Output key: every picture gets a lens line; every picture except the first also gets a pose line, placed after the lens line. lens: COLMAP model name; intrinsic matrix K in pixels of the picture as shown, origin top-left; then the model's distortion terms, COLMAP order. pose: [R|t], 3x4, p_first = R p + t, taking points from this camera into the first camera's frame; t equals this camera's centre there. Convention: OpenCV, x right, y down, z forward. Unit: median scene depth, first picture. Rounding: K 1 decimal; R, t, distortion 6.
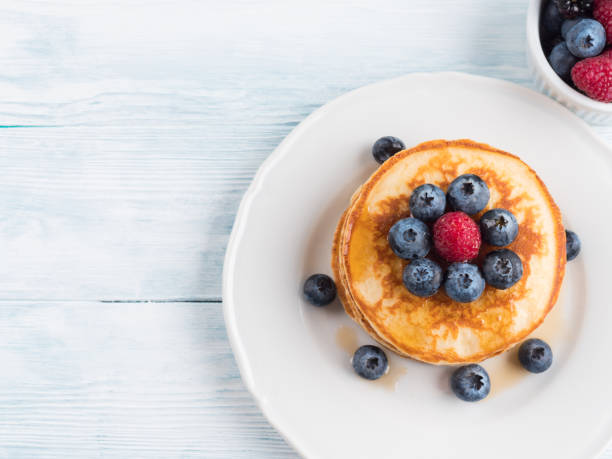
lens RADIAL K [[1097.1, 0, 306.0], [0, 1097.1, 229.5], [0, 0, 1]] dist [0.023239, 0.019341]
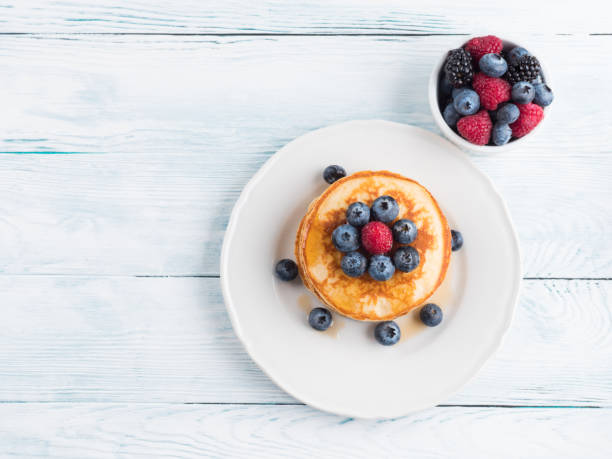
lens RADIAL K [[1097.1, 0, 306.0], [0, 1097.1, 229.5], [0, 0, 1]] dist [0.023239, 0.019341]
pose [[0.999769, 0.004592, 0.021002, 0.007774], [-0.005707, 0.998562, 0.053312, -0.082126], [-0.020727, -0.053419, 0.998357, -0.492445]]
